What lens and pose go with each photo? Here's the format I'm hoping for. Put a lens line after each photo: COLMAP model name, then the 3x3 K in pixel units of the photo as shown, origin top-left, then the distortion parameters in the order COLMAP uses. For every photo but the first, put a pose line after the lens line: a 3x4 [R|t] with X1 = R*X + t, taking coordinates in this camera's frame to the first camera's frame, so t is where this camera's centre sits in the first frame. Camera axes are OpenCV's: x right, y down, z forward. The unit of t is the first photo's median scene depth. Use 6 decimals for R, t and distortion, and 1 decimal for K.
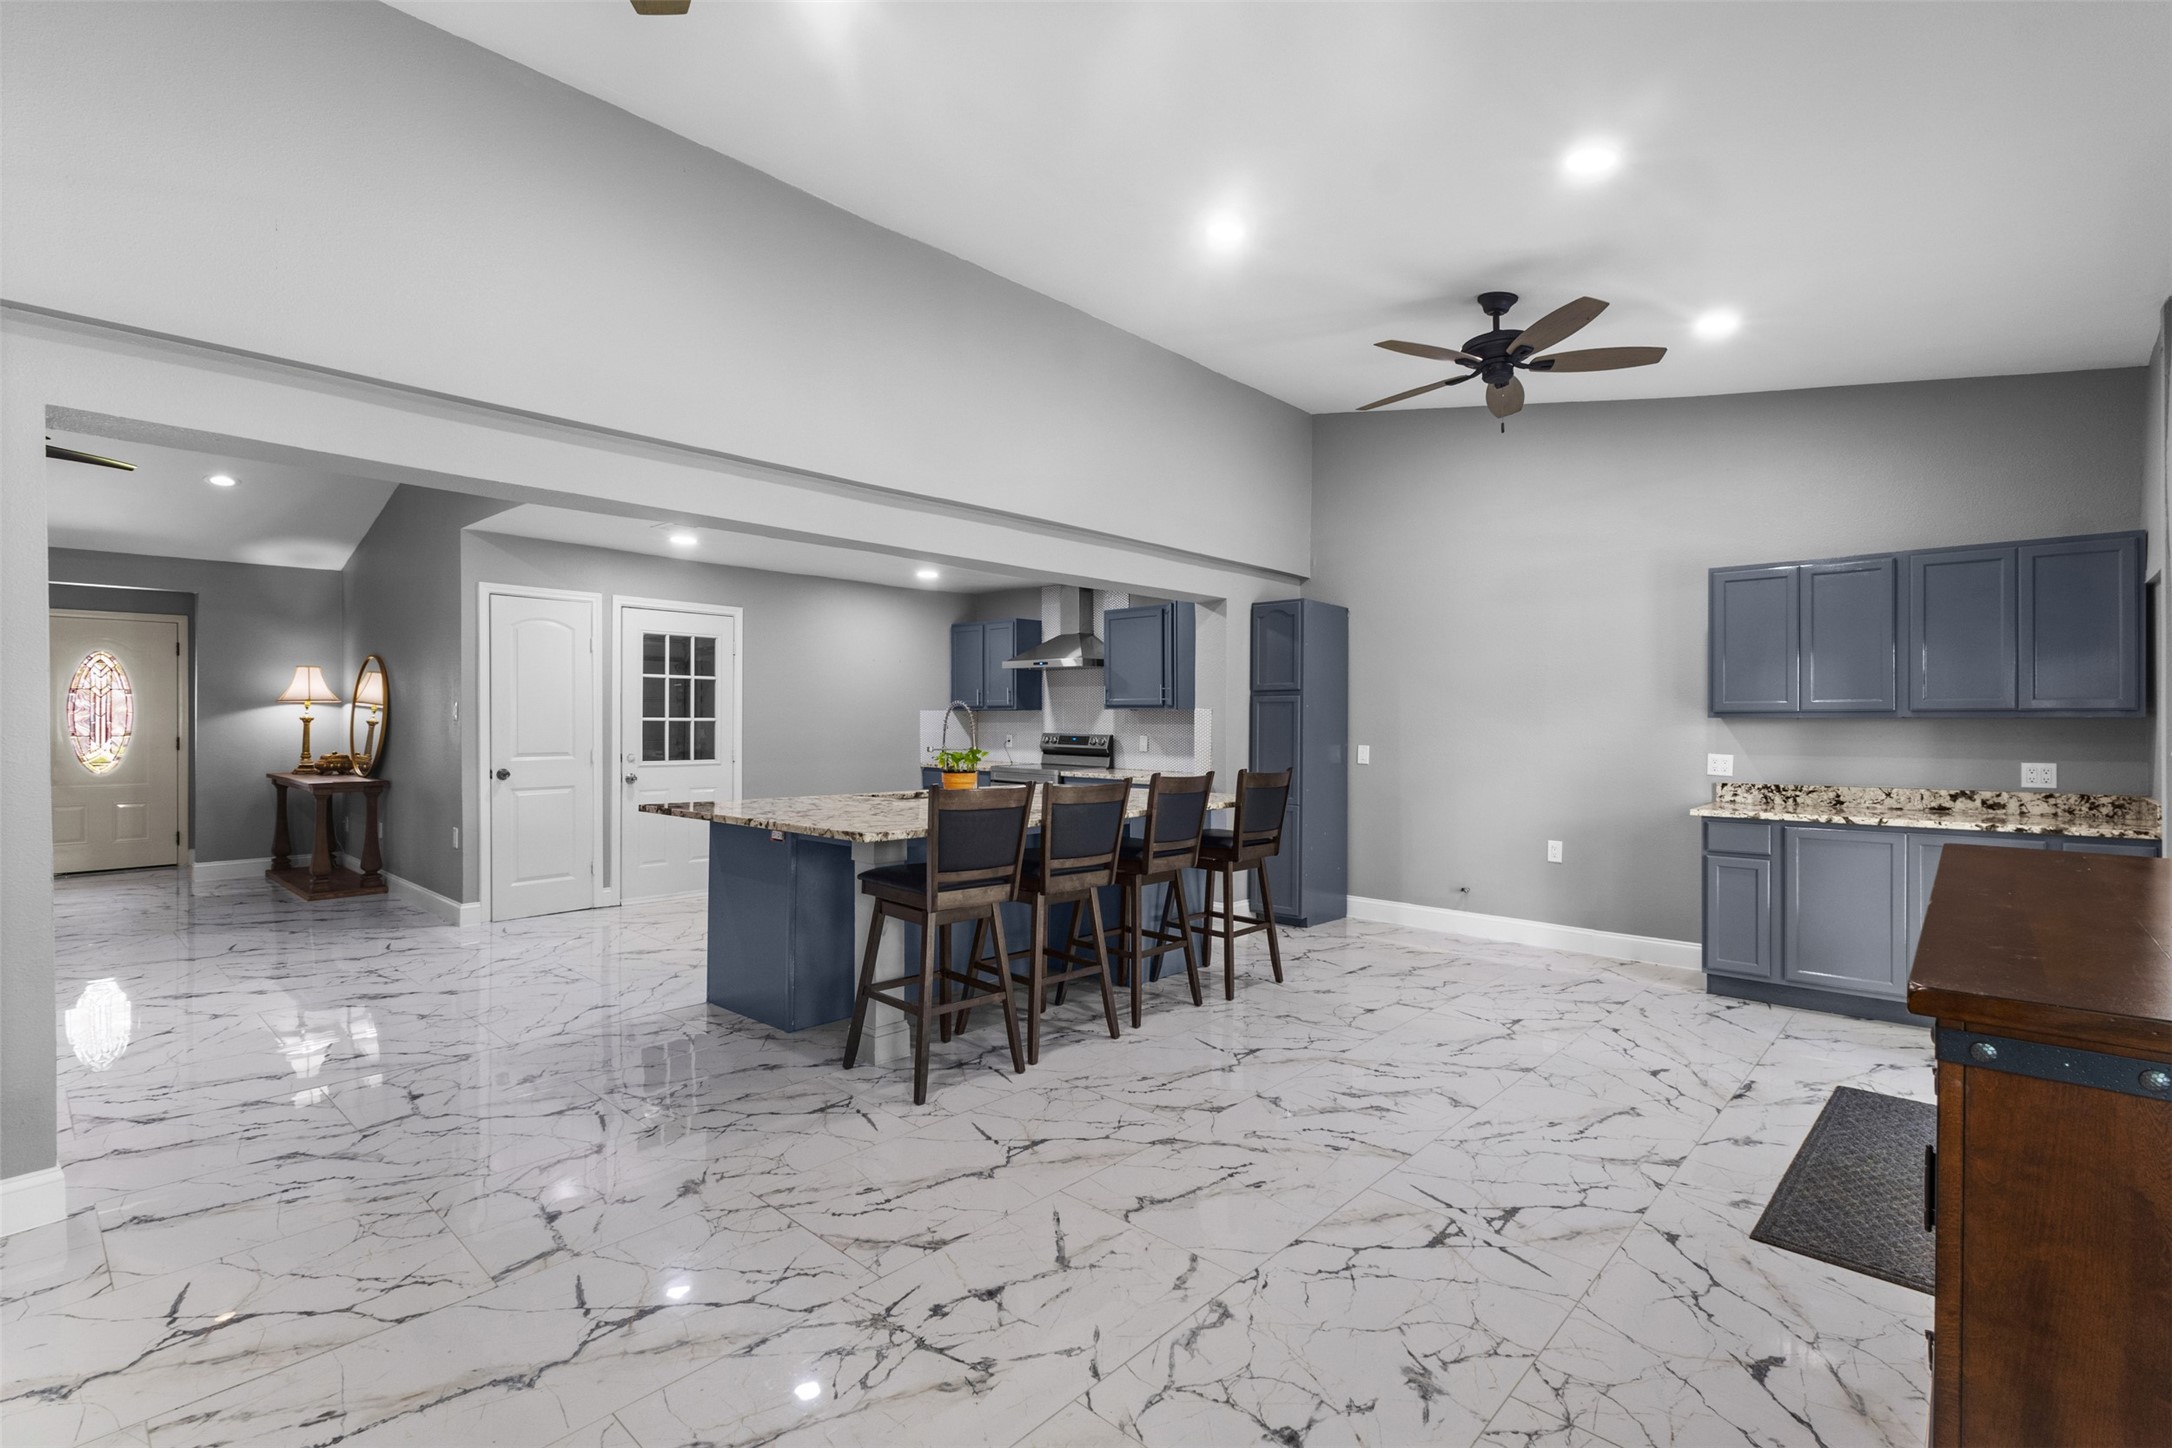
lens RADIAL K [[933.6, 0, 1053.7], [0, 933.6, 728.4], [0, 0, 1]] dist [0.000038, 0.000188]
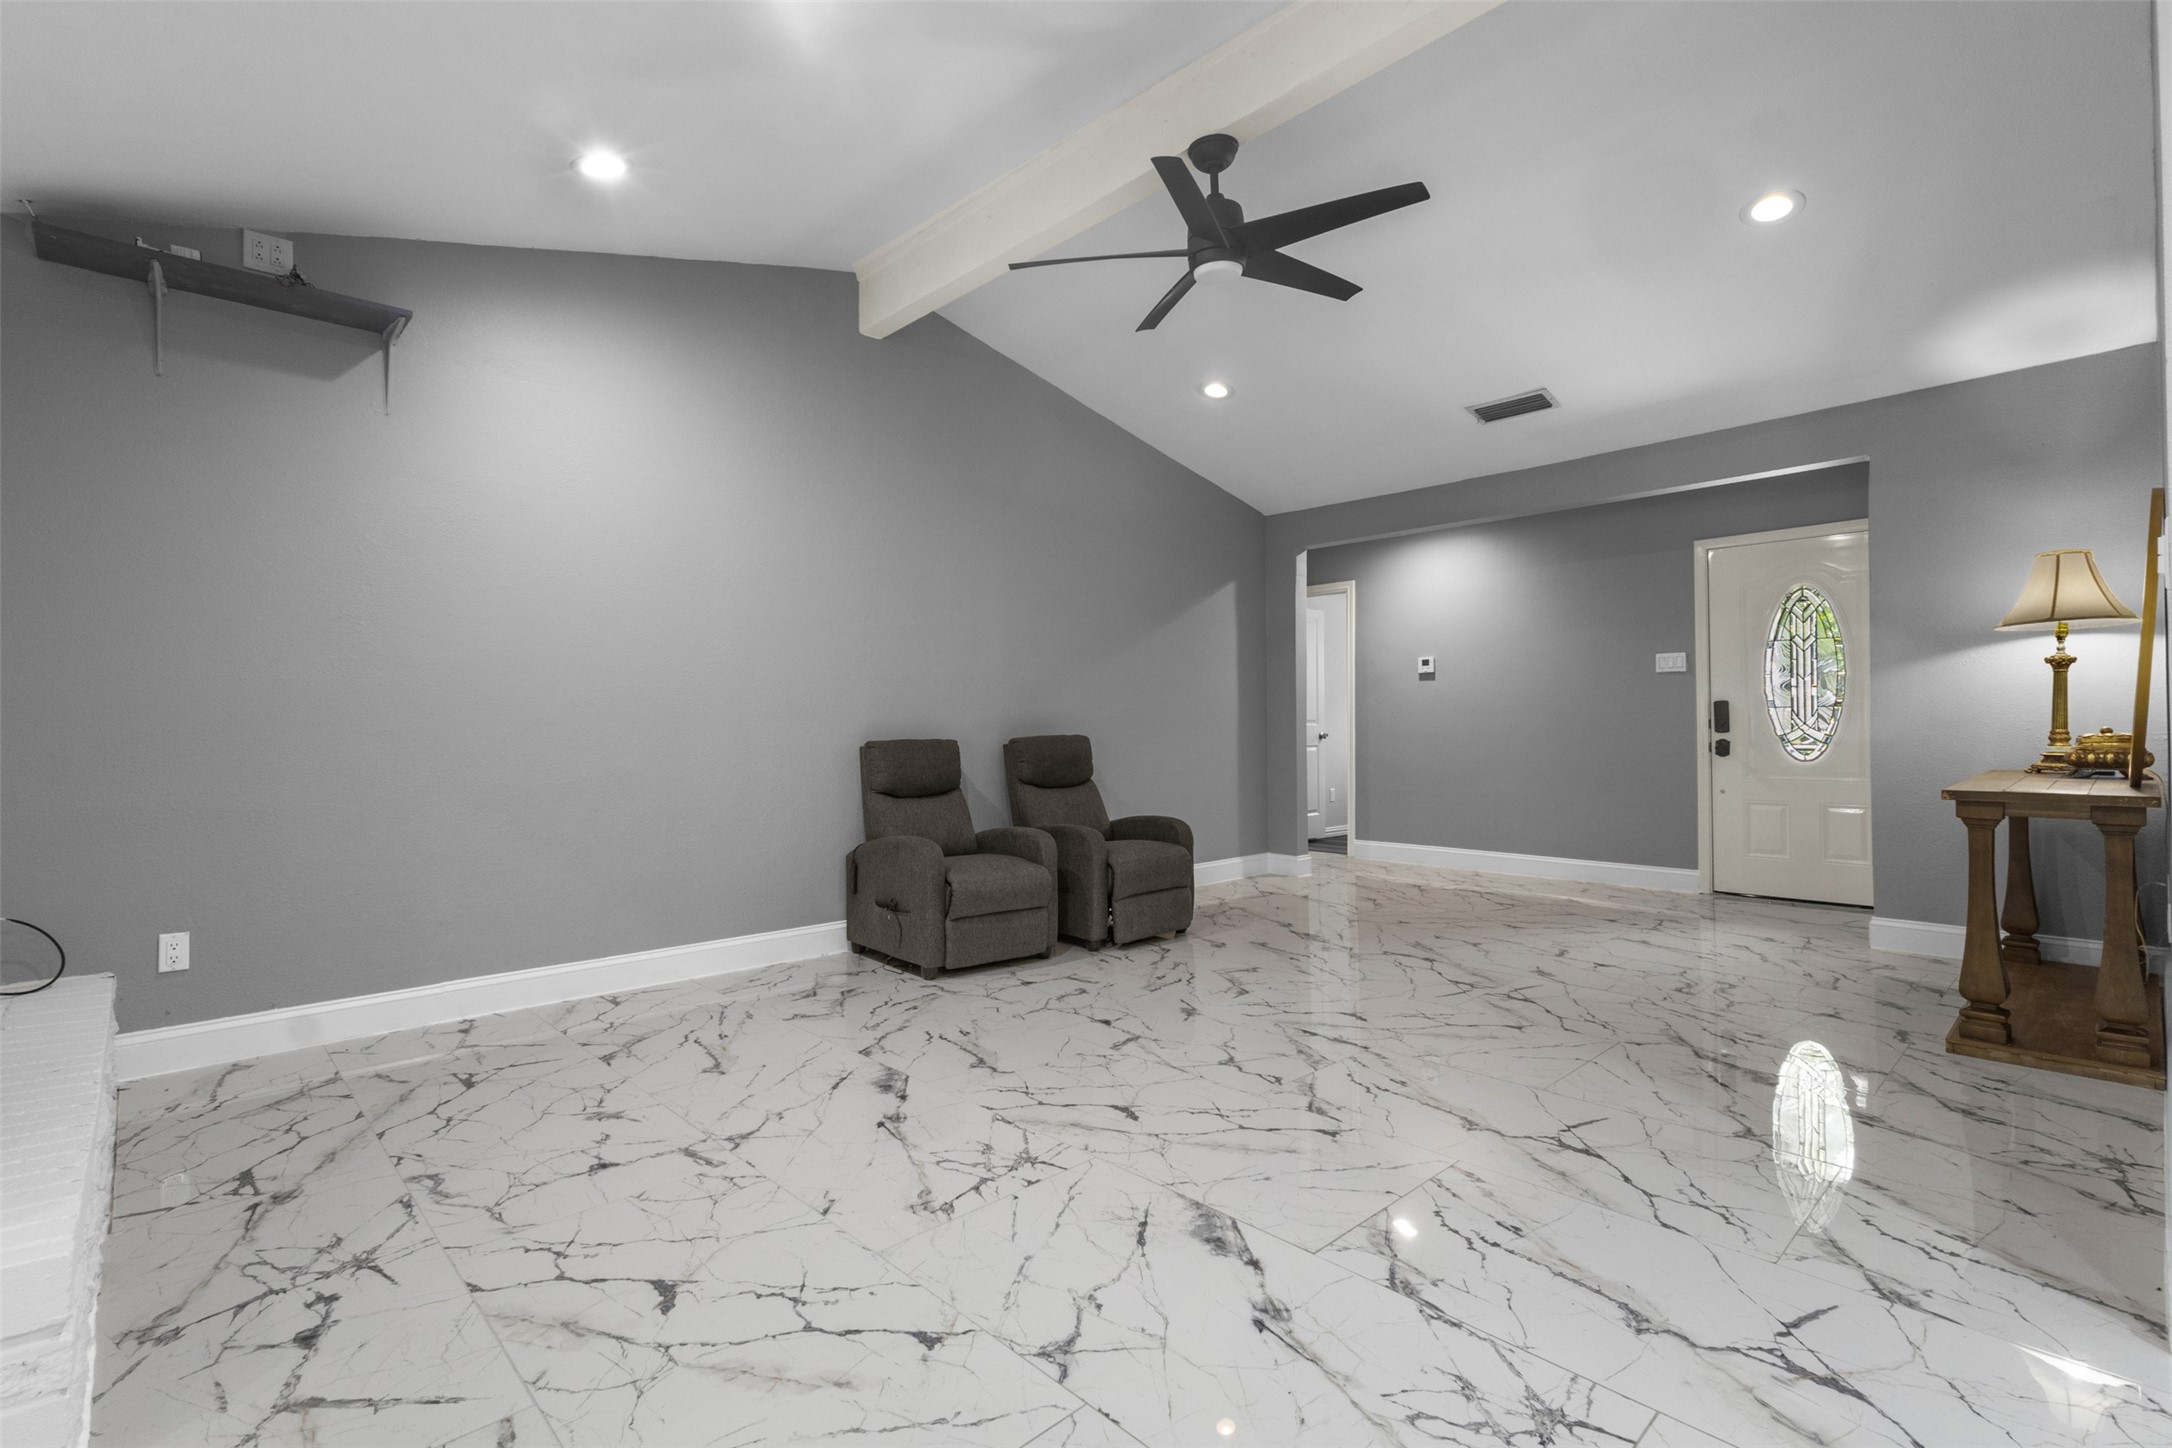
lens RADIAL K [[1000.1, 0, 1086.0], [0, 1000.1, 724.0], [0, 0, 1]] dist [-0.000675, 0.000483]
pose [[-0.063230, -0.008756, -0.997961, -0.287793], [-0.004222, 0.999955, -0.008506, 0.033470], [0.997990, 0.003675, -0.063264, 0.606768]]
